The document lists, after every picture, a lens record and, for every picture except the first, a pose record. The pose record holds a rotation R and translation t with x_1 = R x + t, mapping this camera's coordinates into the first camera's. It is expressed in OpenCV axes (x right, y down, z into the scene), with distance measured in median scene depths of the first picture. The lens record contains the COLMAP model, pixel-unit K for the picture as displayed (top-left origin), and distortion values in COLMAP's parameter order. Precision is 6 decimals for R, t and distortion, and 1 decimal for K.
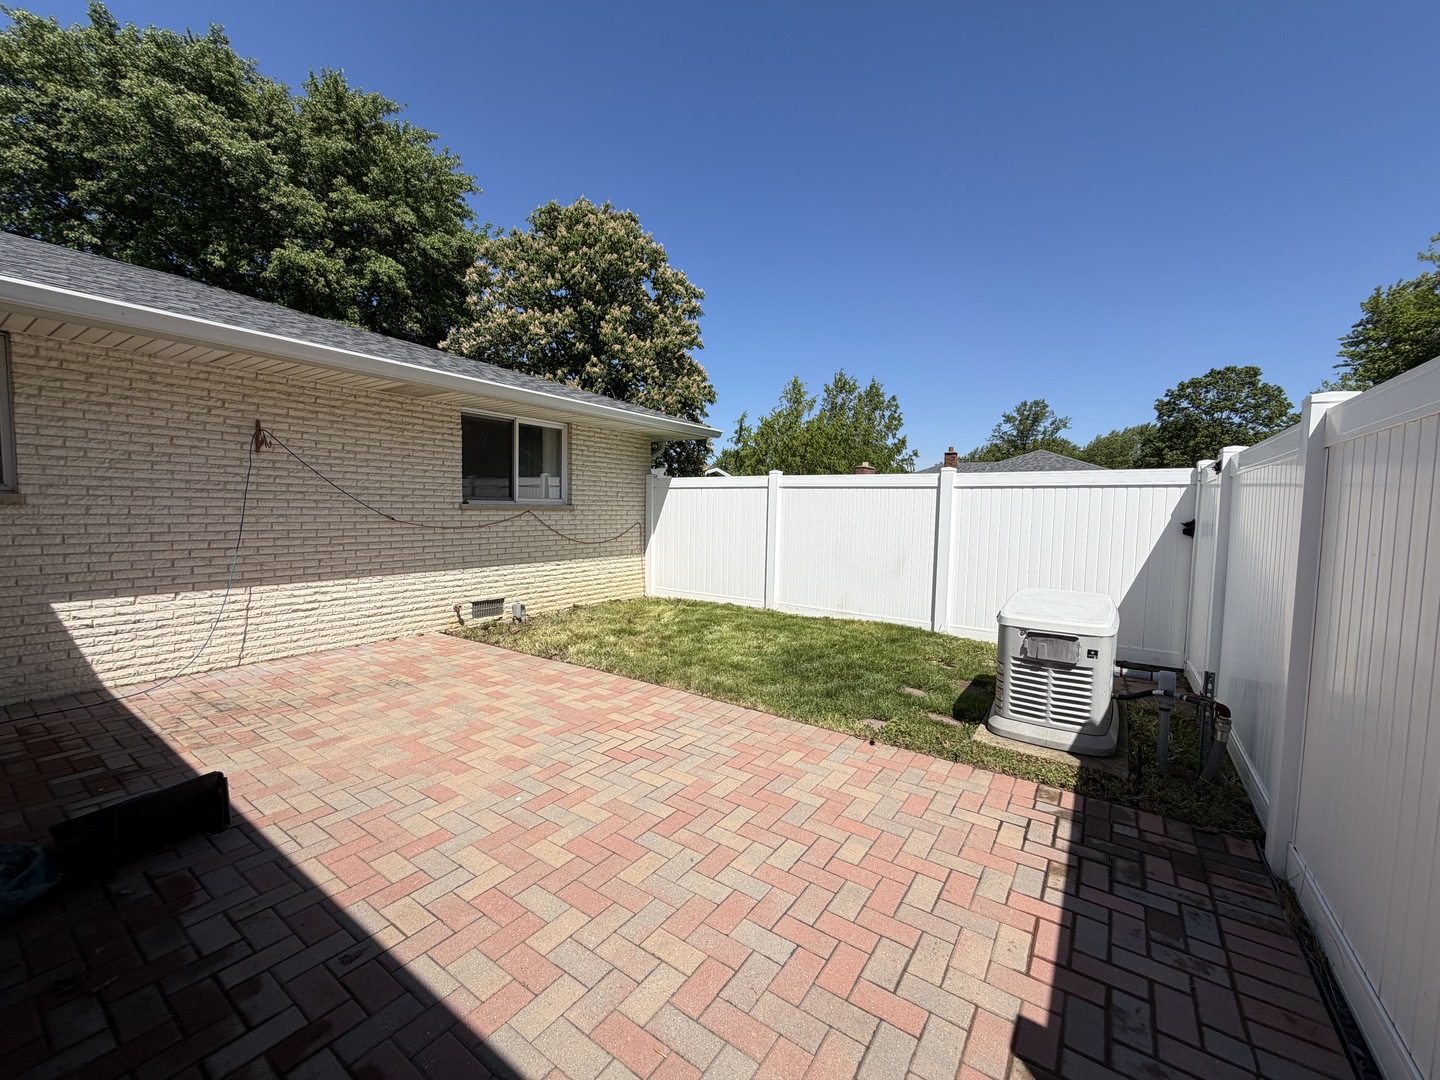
lens RADIAL K [[578.1, 0, 713.7], [0, 578.1, 541.1], [0, 0, 1]] dist [0.000652, -0.000043]
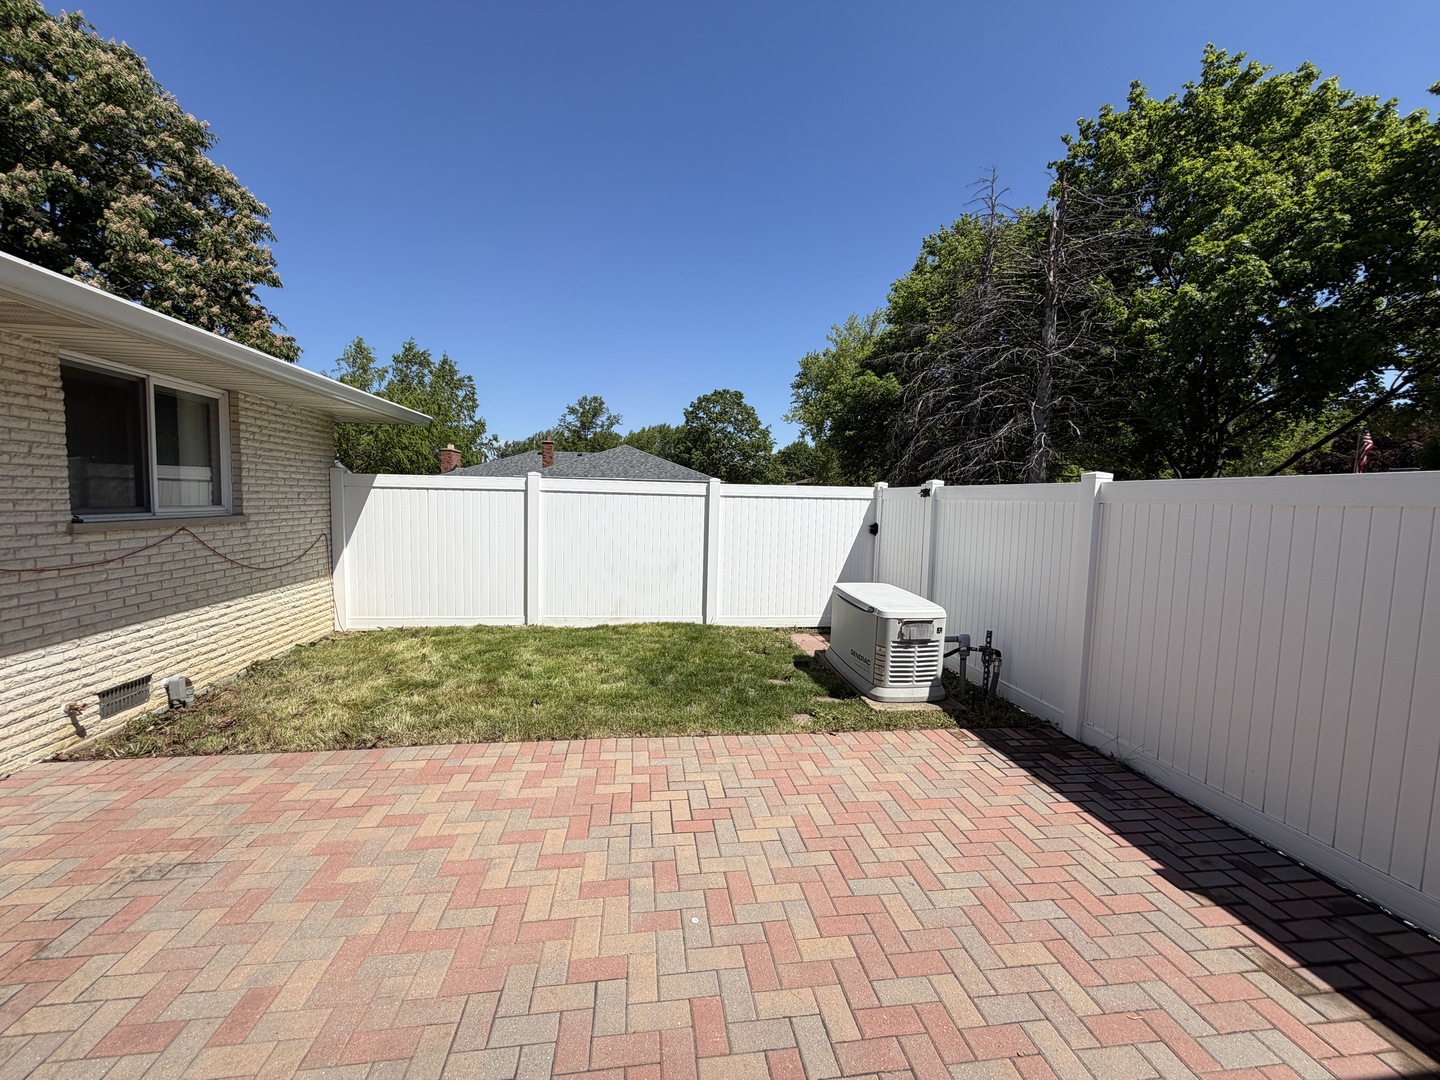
lens RADIAL K [[578.1, 0, 718.2], [0, 578.1, 541.3], [0, 0, 1]] dist [0.000652, -0.000043]
pose [[0.731738, -0.051717, 0.679621, -0.359702], [0.030317, 0.998600, 0.043348, -0.052809], [-0.680912, -0.011116, 0.732281, 0.164917]]
